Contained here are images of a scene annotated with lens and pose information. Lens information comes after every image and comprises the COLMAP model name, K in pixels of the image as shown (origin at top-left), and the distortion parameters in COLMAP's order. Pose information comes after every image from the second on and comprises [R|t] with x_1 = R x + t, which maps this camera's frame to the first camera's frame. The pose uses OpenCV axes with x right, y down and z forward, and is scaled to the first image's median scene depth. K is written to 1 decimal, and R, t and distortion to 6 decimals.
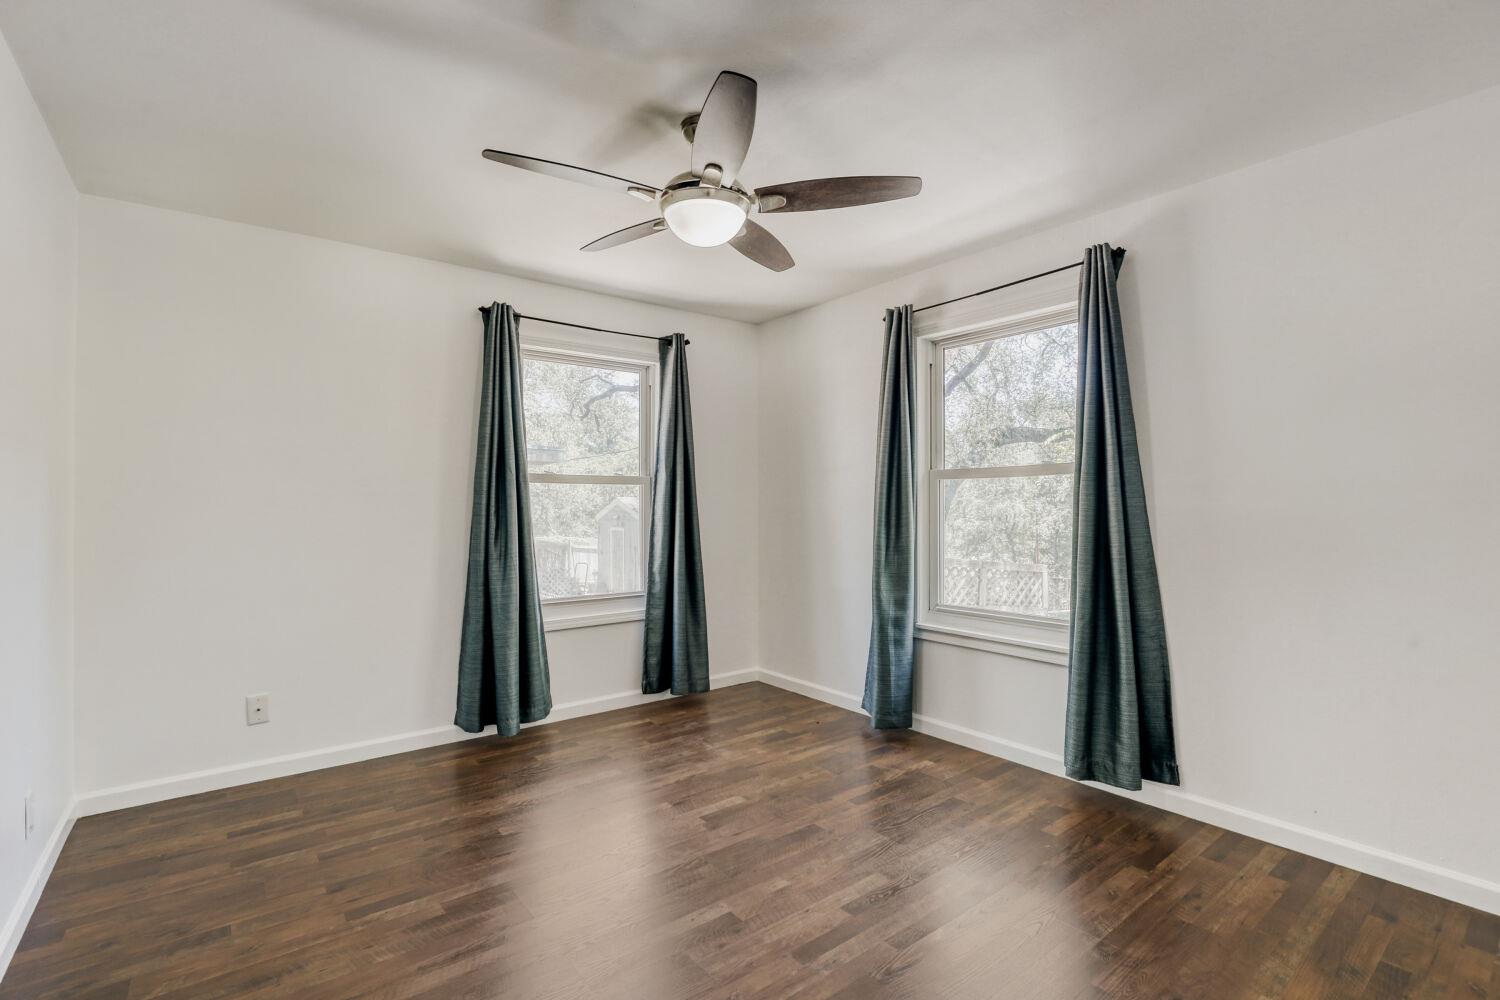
lens RADIAL K [[688.2, 0, 740.8], [0, 688.2, 495.9], [0, 0, 1]] dist [-0.021660, 0.003407]
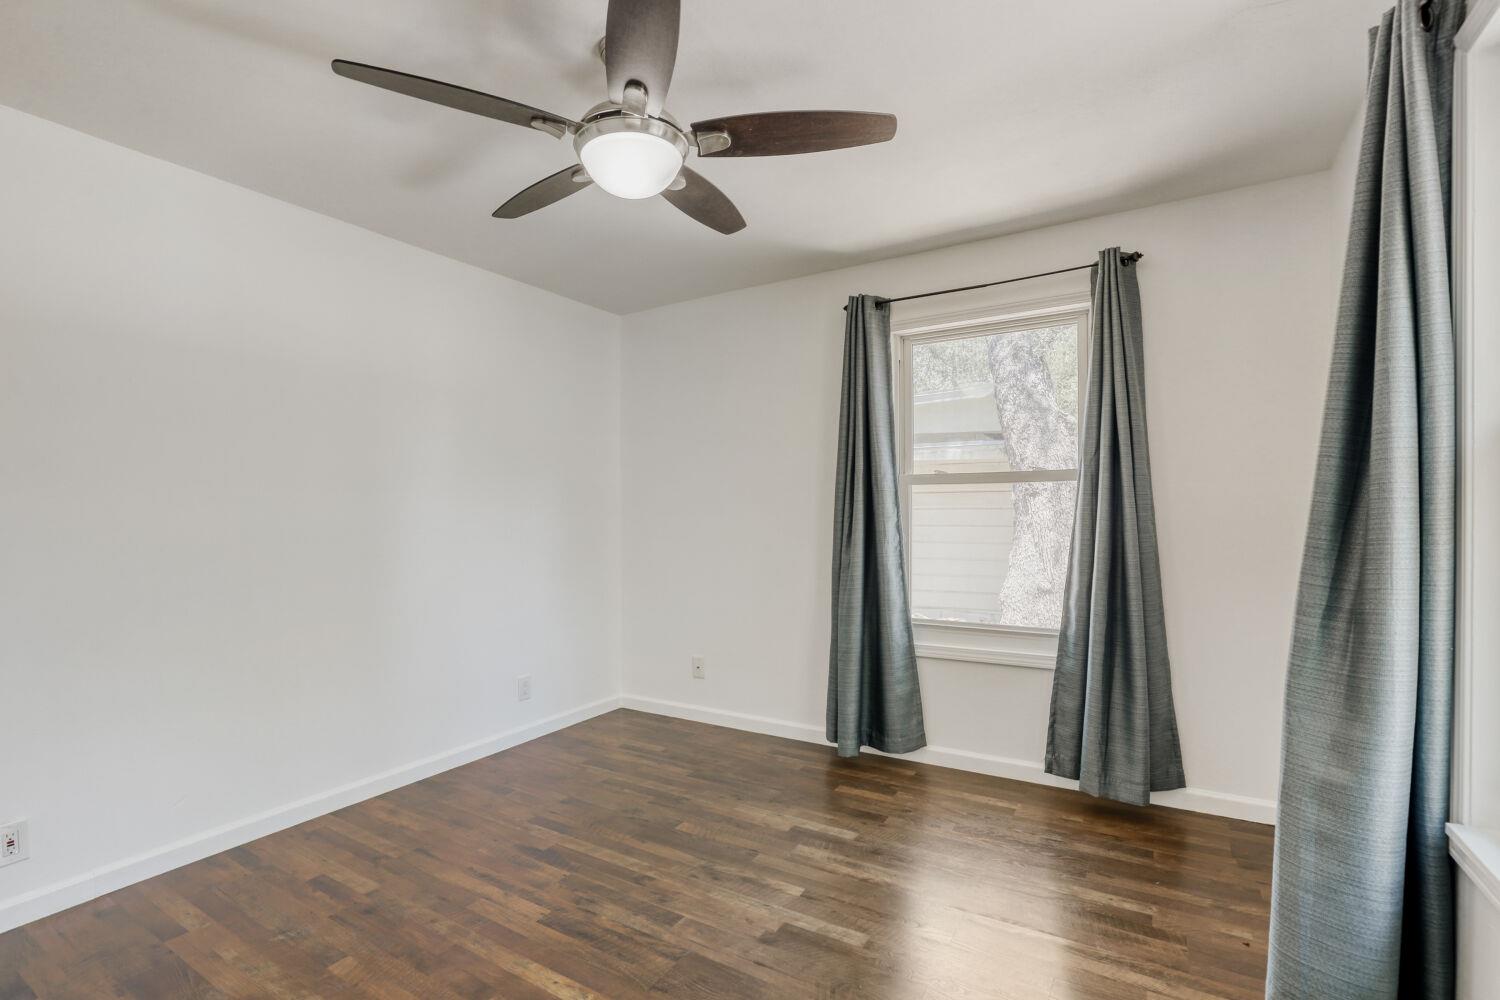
lens RADIAL K [[688.2, 0, 738.4], [0, 688.2, 504.6], [0, 0, 1]] dist [-0.021660, 0.003407]
pose [[0.354645, -0.007133, -0.934974, 0.597644], [0.018980, 0.999820, -0.000429, 0.003754], [0.934808, -0.017593, 0.354717, 0.650479]]
